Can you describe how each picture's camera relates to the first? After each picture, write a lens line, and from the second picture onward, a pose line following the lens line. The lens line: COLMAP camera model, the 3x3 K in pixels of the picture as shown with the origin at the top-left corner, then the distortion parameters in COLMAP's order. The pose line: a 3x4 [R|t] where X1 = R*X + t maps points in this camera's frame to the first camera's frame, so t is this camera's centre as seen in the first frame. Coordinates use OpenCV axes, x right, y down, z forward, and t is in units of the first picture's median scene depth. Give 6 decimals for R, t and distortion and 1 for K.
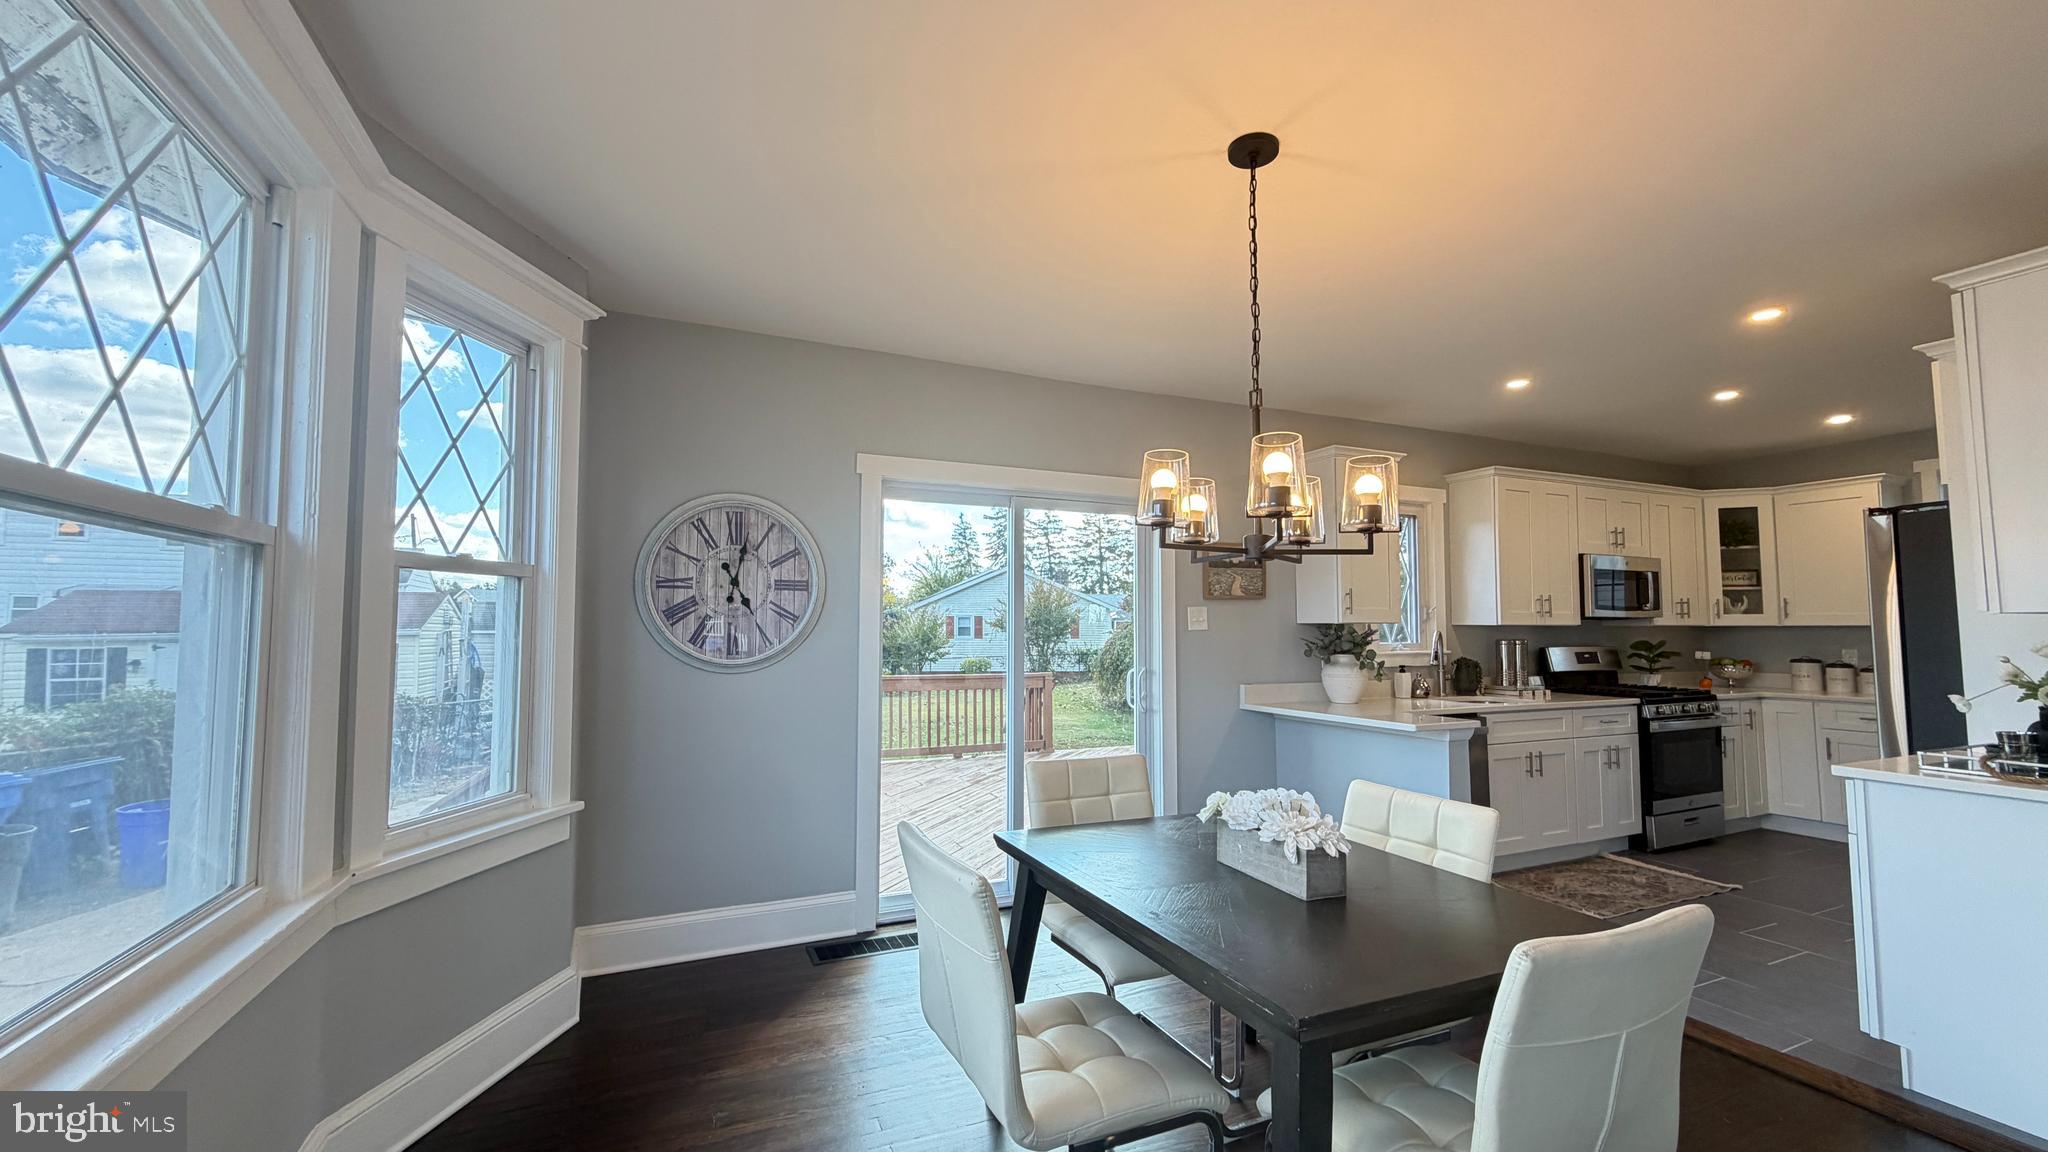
lens RADIAL K [[816.1, 0, 1017.9], [0, 816.1, 577.7], [0, 0, 1]] dist [0.002117, -0.000347]
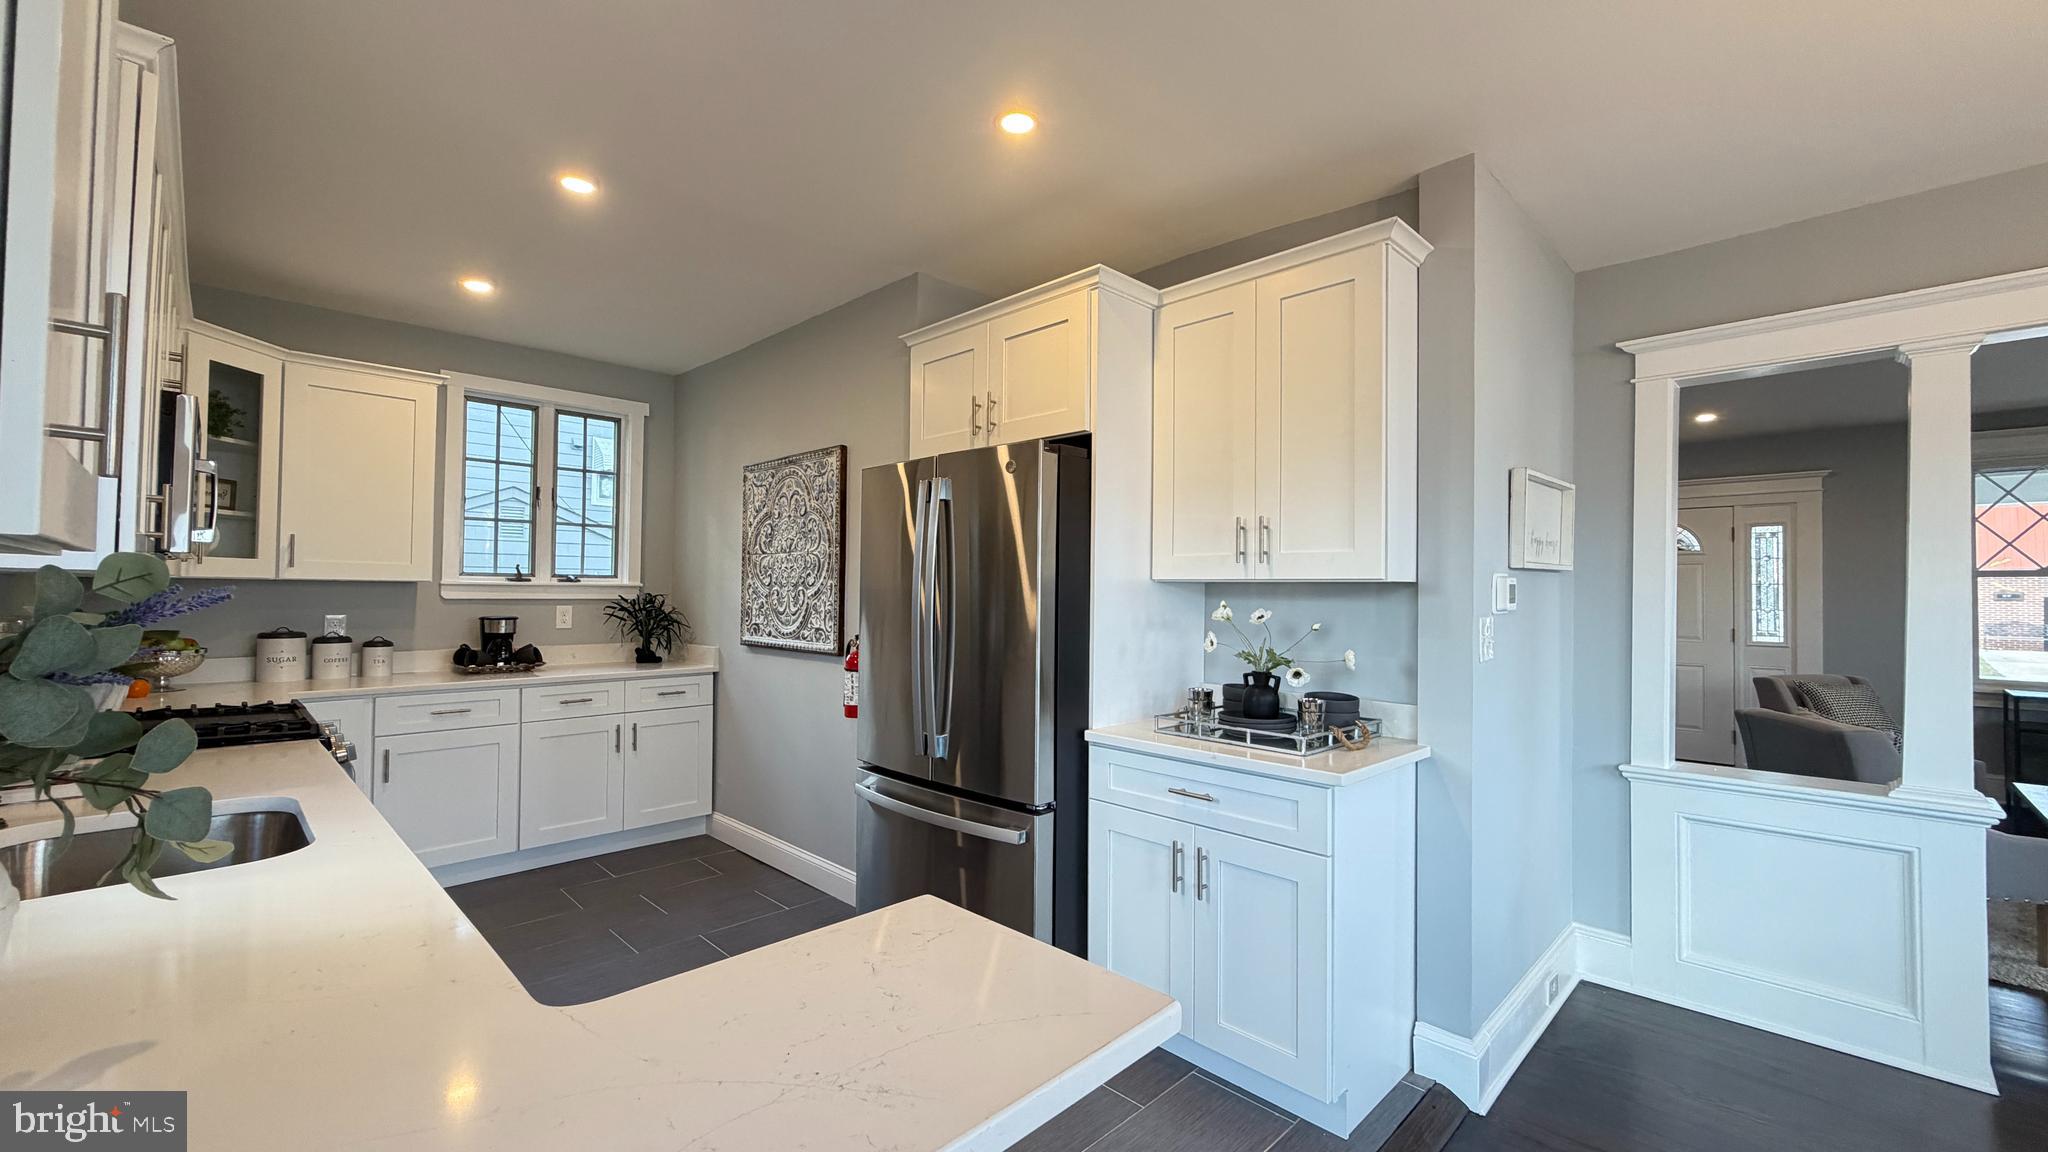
lens RADIAL K [[816.1, 0, 1017.9], [0, 816.1, 577.7], [0, 0, 1]] dist [0.002117, -0.000347]
pose [[-0.353713, 0.013324, 0.935259, 0.216221], [-0.069867, 0.996729, -0.040623, 0.054825], [-0.932741, -0.079713, -0.351625, 0.879598]]
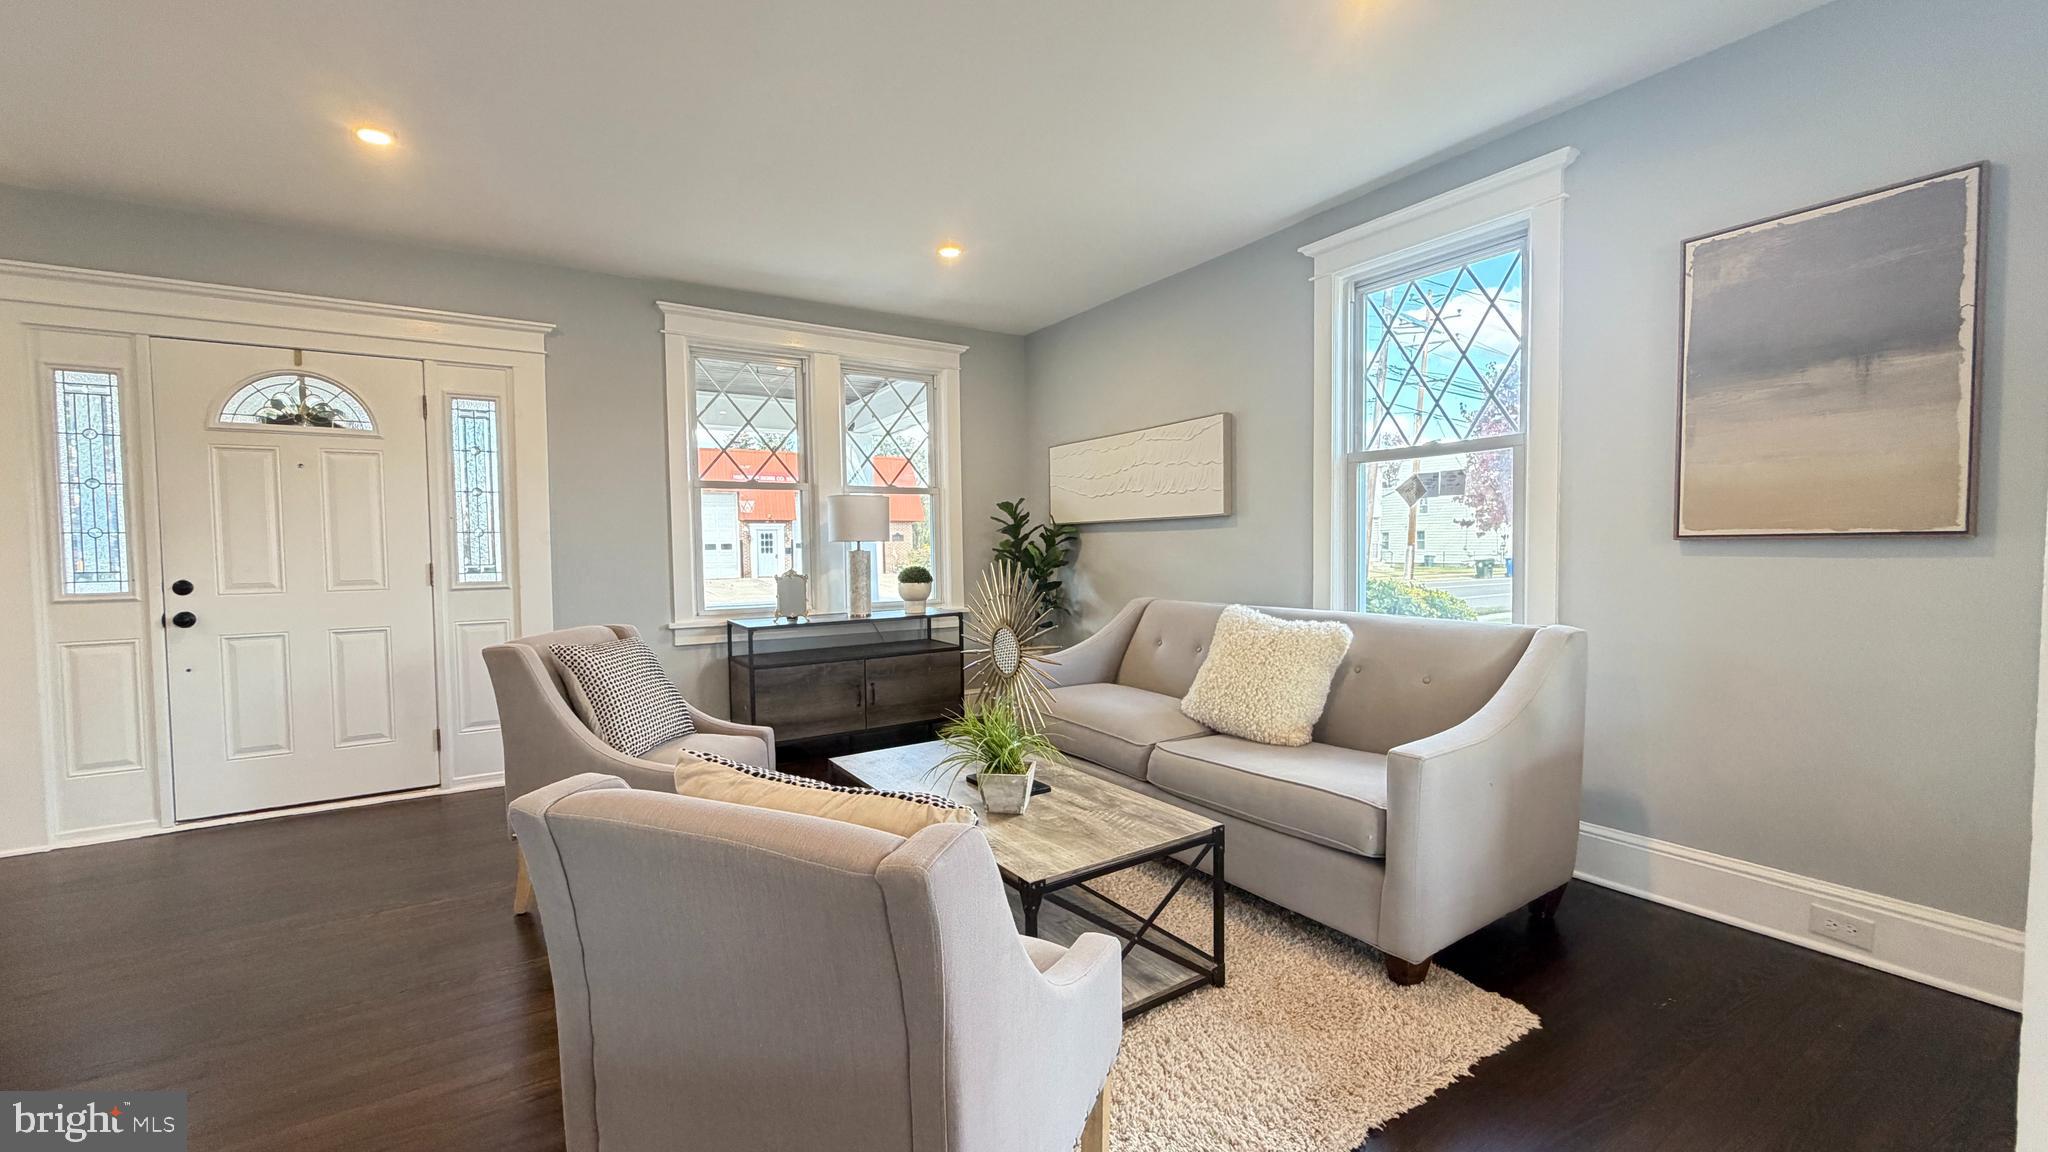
lens RADIAL K [[816.1, 0, 1017.9], [0, 816.1, 577.7], [0, 0, 1]] dist [0.002117, -0.000347]
pose [[-0.988606, 0.022067, -0.148898, 0.619540], [0.025198, 0.999499, -0.019171, 0.045125], [0.148400, -0.022705, -0.988667, 0.164104]]
